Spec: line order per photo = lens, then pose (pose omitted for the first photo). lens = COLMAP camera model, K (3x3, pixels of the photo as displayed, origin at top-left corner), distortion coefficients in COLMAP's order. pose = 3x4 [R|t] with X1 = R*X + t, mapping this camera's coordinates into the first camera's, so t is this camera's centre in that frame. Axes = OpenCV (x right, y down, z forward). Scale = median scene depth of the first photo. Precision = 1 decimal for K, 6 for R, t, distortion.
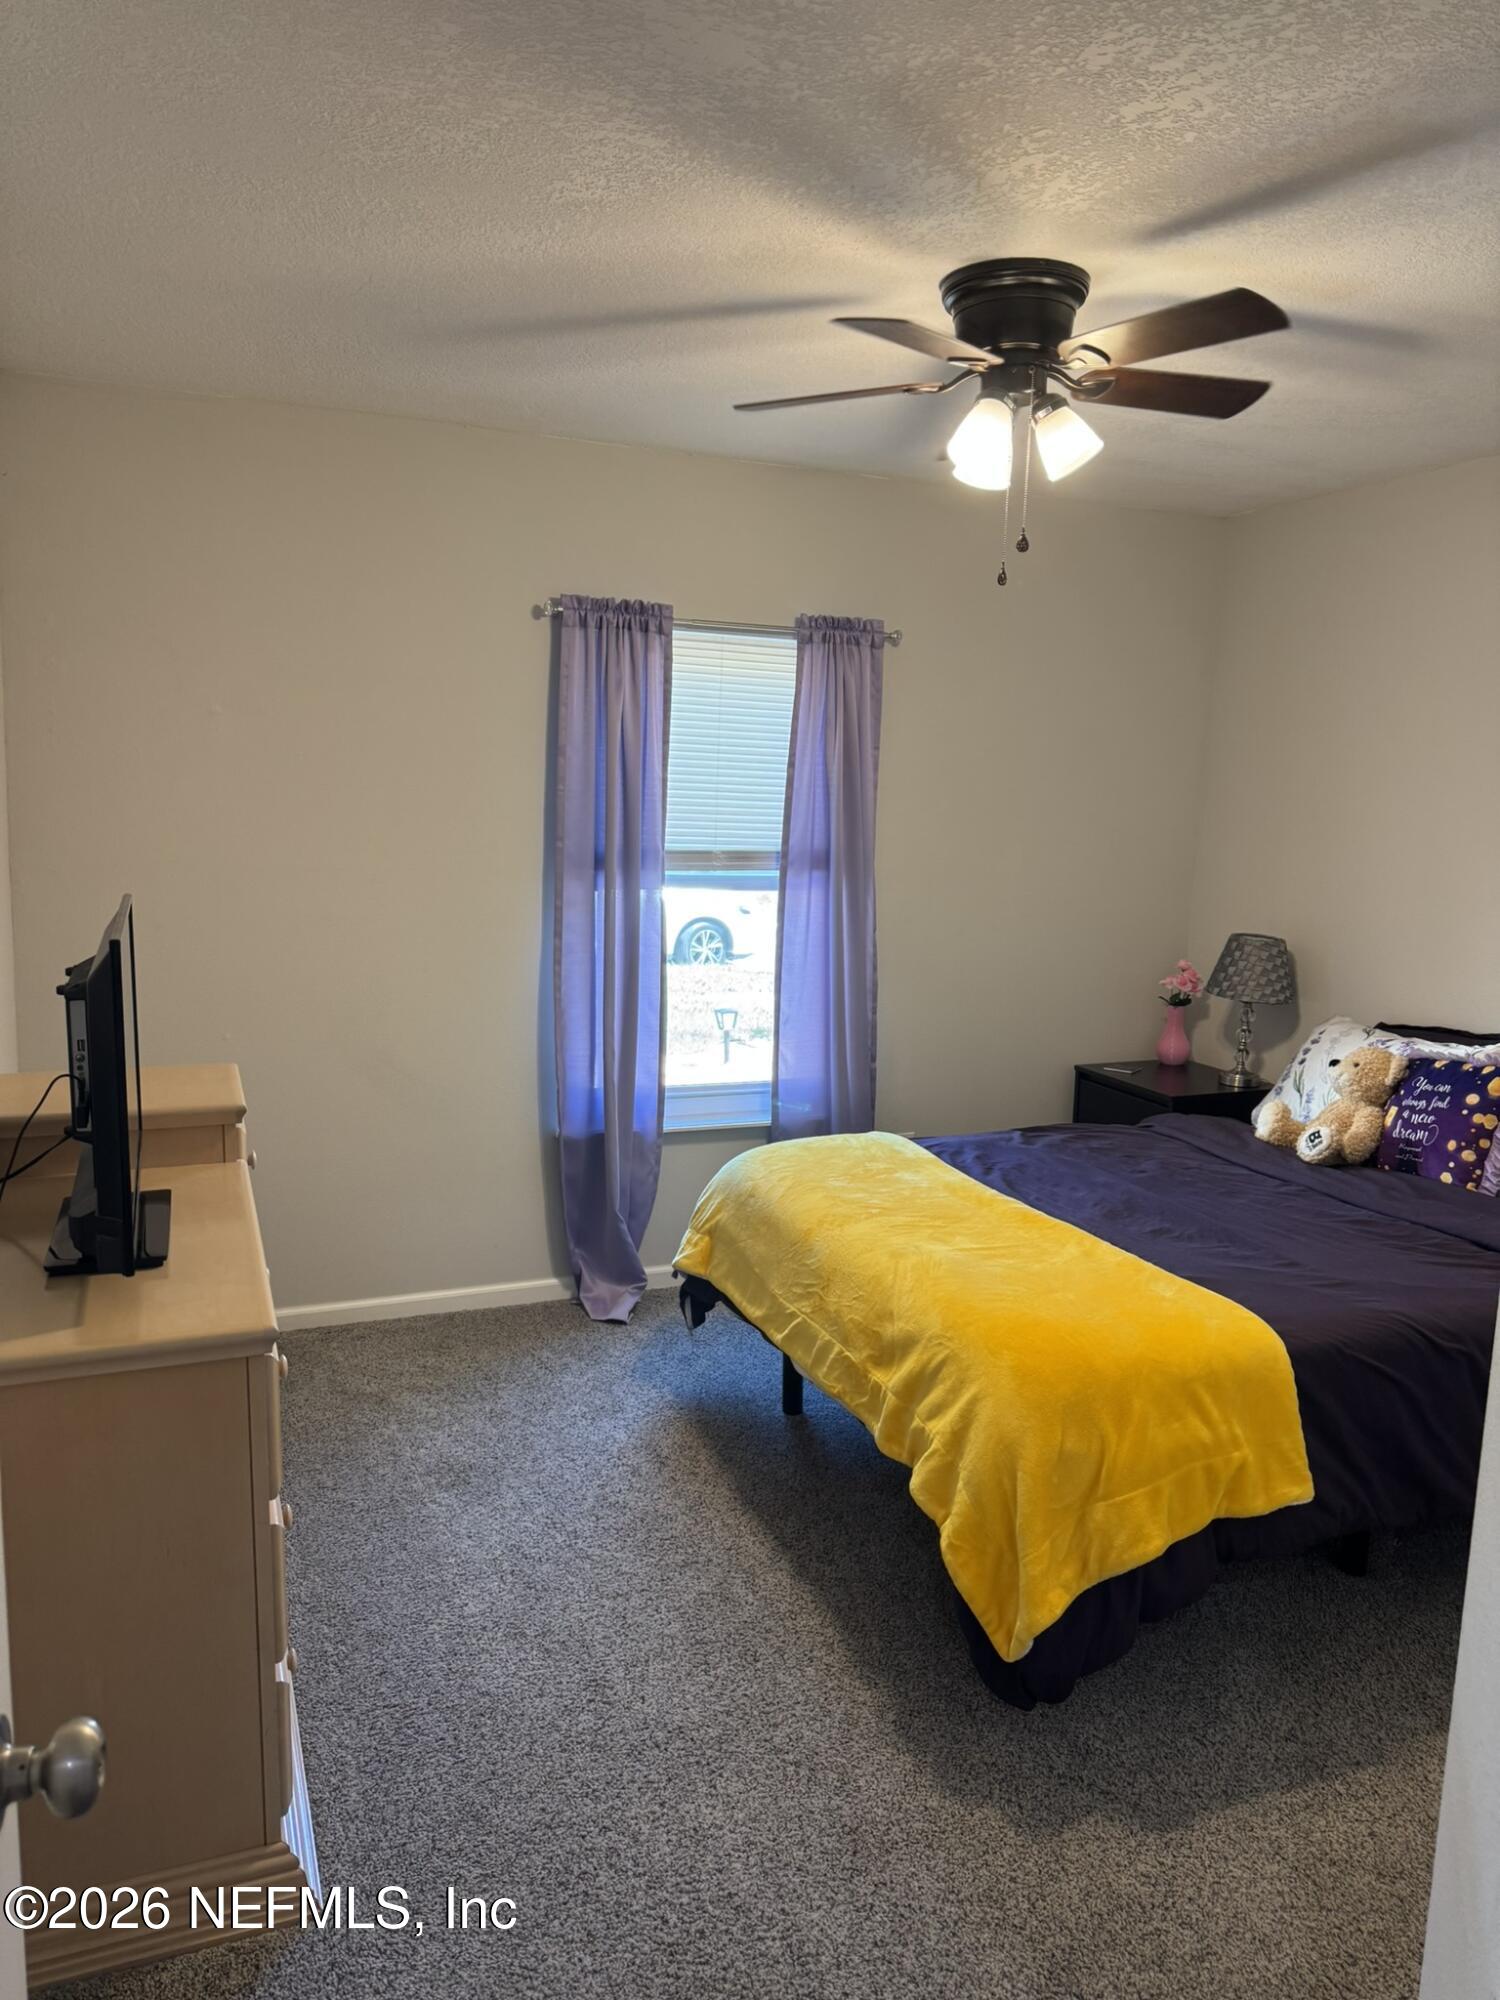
lens RADIAL K [[1423.0, 0, 751.6], [0, 1423.0, 1009.1], [0, 0, 1]] dist [0.048860, -0.054498]
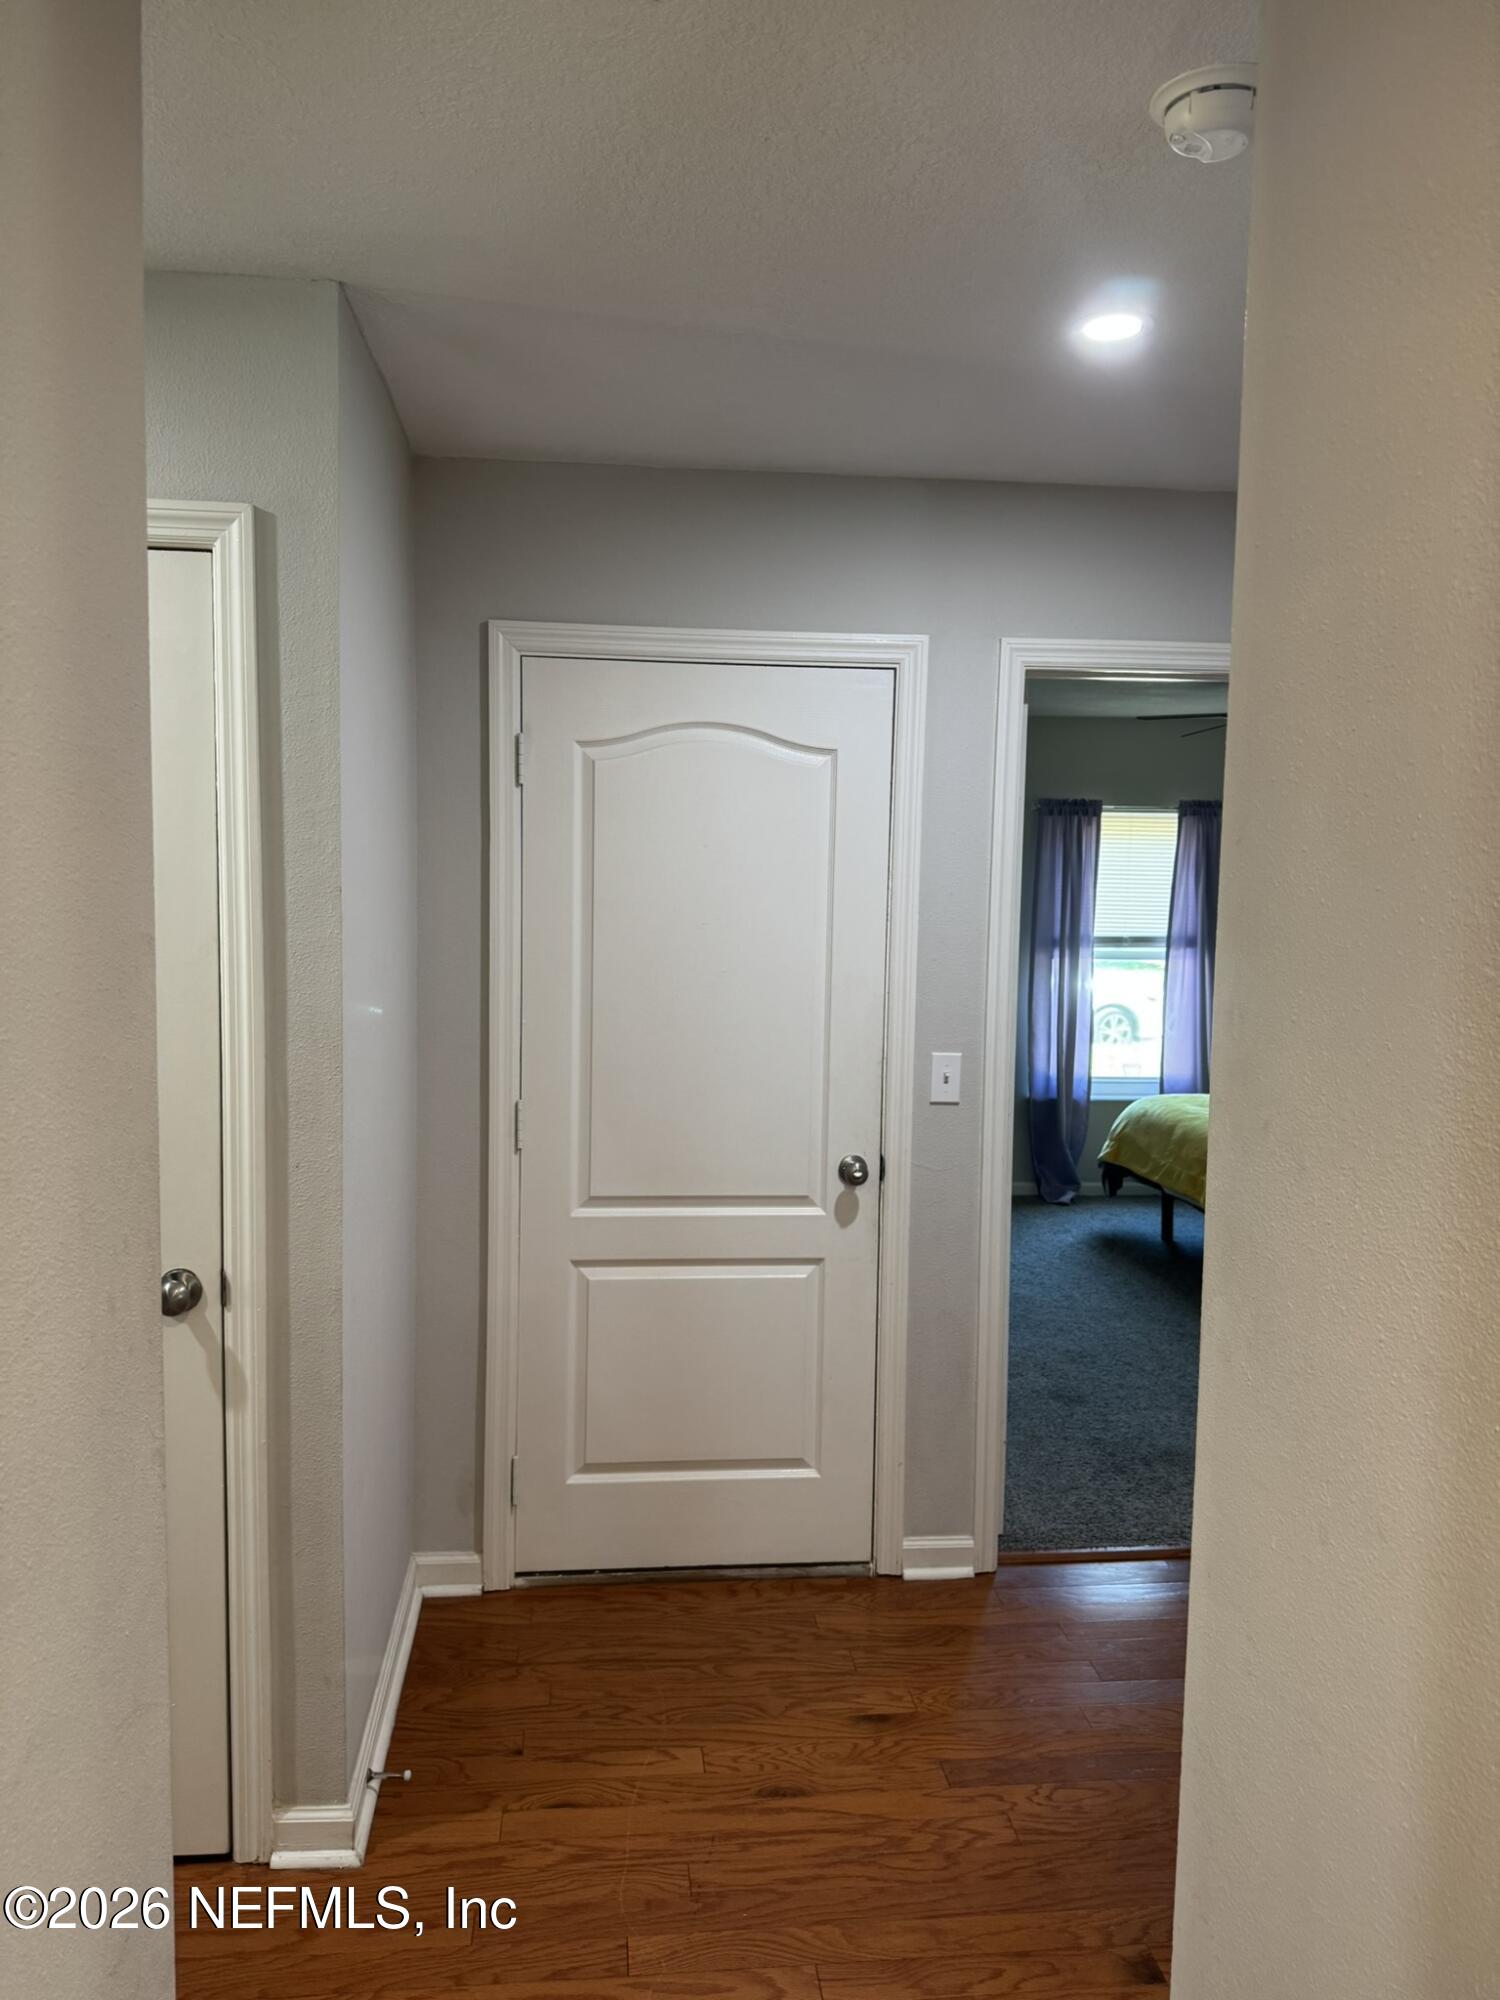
lens RADIAL K [[1423.0, 0, 733.4], [0, 1423.0, 1004.1], [0, 0, 1]] dist [0.048860, -0.054498]
pose [[0.957677, 0.008089, -0.287731, 0.017747], [-0.029203, 0.997178, -0.069163, 0.097746], [0.286359, 0.074638, 0.955211, -0.724791]]
